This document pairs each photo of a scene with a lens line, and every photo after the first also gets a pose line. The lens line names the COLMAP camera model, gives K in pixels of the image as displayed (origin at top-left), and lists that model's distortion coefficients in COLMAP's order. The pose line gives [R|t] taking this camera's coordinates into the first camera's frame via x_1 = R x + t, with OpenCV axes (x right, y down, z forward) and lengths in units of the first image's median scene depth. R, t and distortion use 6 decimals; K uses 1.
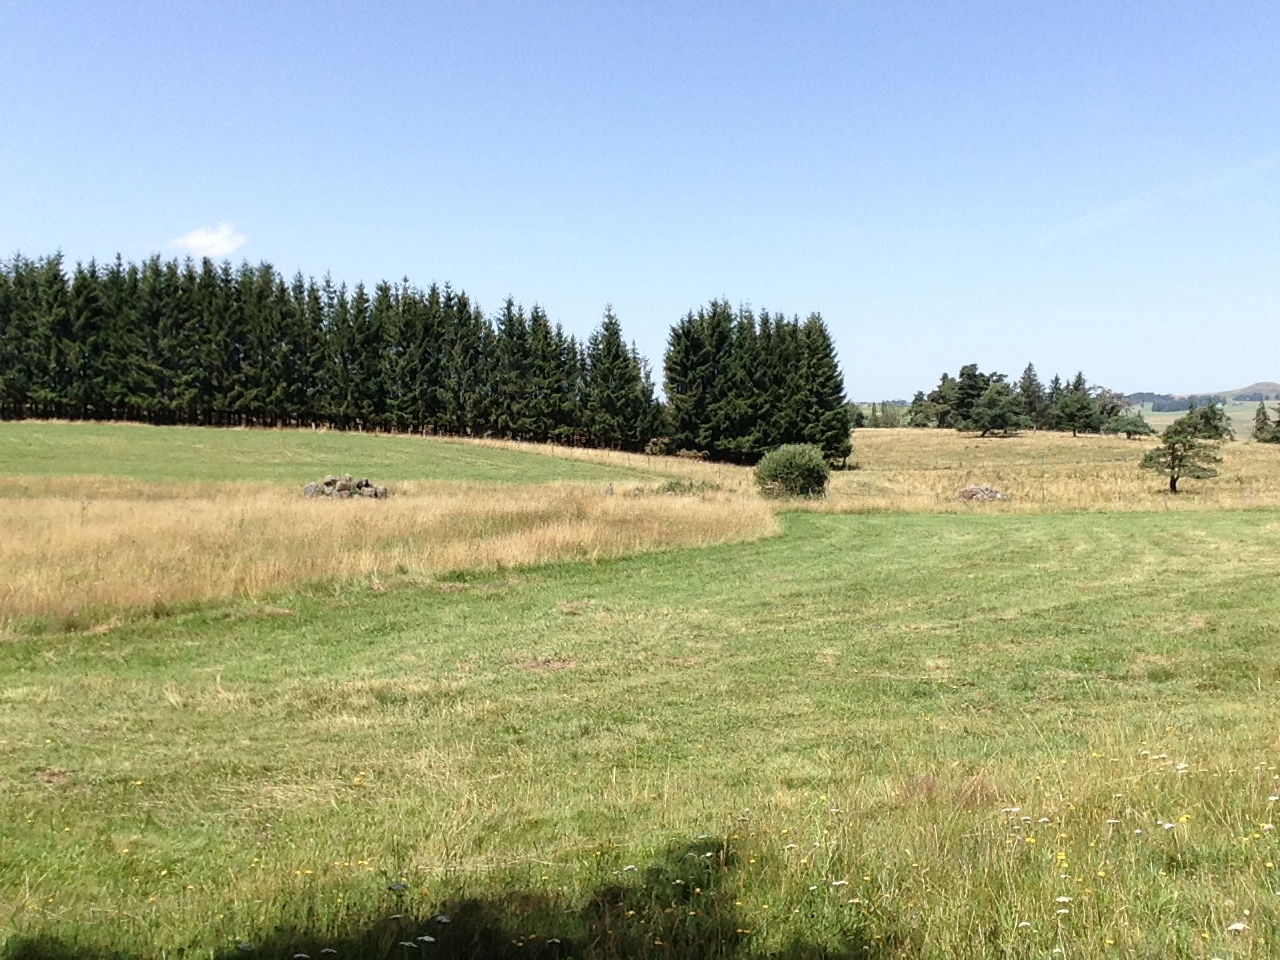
lens RADIAL K [[1213.6, 0, 650.3], [0, 1213.6, 478.8], [0, 0, 1]] dist [0.009795, 0.000000]
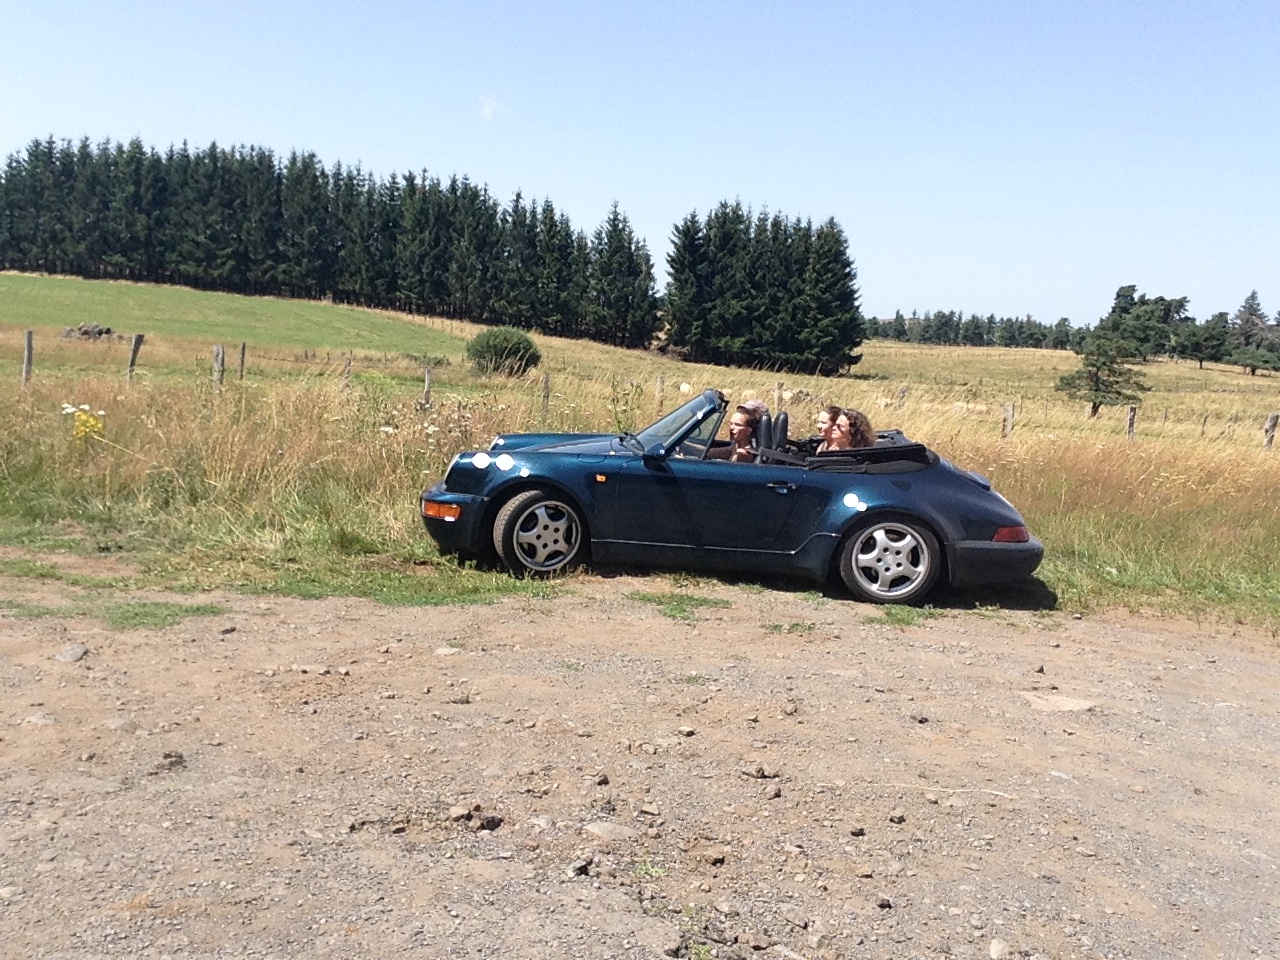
lens RADIAL K [[1213.6, 0, 602.6], [0, 1213.6, 469.7], [0, 0, 1]] dist [0.009795, 0.000000]
pose [[0.955492, 0.097019, -0.278609, 0.269402], [-0.077456, 0.993748, 0.080413, 0.002902], [0.284668, -0.055254, 0.957032, -0.013708]]
